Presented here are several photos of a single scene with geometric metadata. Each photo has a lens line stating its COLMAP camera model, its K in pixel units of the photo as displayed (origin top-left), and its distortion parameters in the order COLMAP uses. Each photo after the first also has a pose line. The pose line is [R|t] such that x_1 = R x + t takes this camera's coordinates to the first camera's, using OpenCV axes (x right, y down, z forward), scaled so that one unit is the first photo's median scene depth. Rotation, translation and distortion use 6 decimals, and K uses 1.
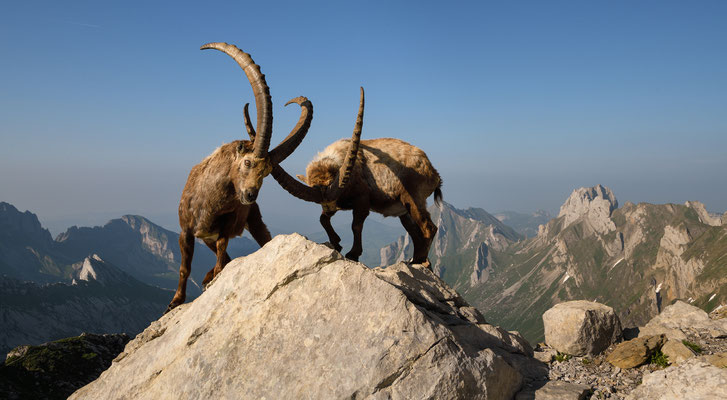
lens RADIAL K [[605.6, 0, 366.3], [0, 605.6, 194.5], [0, 0, 1]] dist [0.052657, -0.004108]
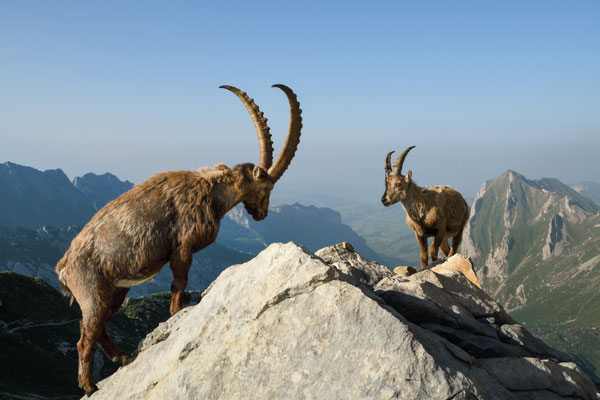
lens RADIAL K [[586.8, 0, 295.9], [0, 586.8, 198.3], [0, 0, 1]] dist [0.053581, 0.000000]
pose [[0.974588, 0.009017, -0.223822, 0.077771], [0.003640, 0.998420, 0.056071, -0.046519], [0.223974, -0.055461, 0.973016, 0.201904]]
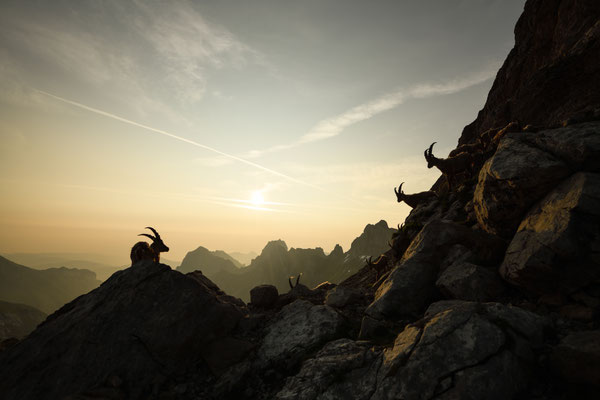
lens RADIAL K [[310.9, 0, 301.4], [0, 310.9, 203.3], [0, 0, 1]] dist [-0.025762, -0.002020]
pose [[0.908167, 0.062279, 0.413950, -0.093396], [-0.008278, 0.991349, -0.130988, 0.000404], [-0.418527, 0.115533, 0.900826, -0.372197]]
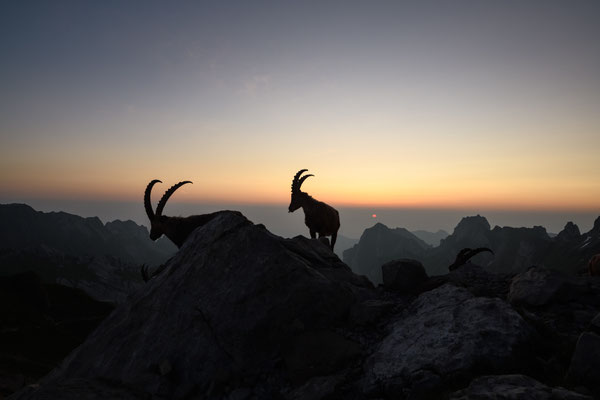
lens RADIAL K [[365.0, 0, 306.7], [0, 365.0, 207.9], [0, 0, 1]] dist [-0.003232, -0.008175]
pose [[0.996475, 0.014492, -0.082632, 0.200937], [-0.017034, 0.999400, -0.030143, 0.084151], [0.082146, 0.031444, 0.996124, -0.032309]]
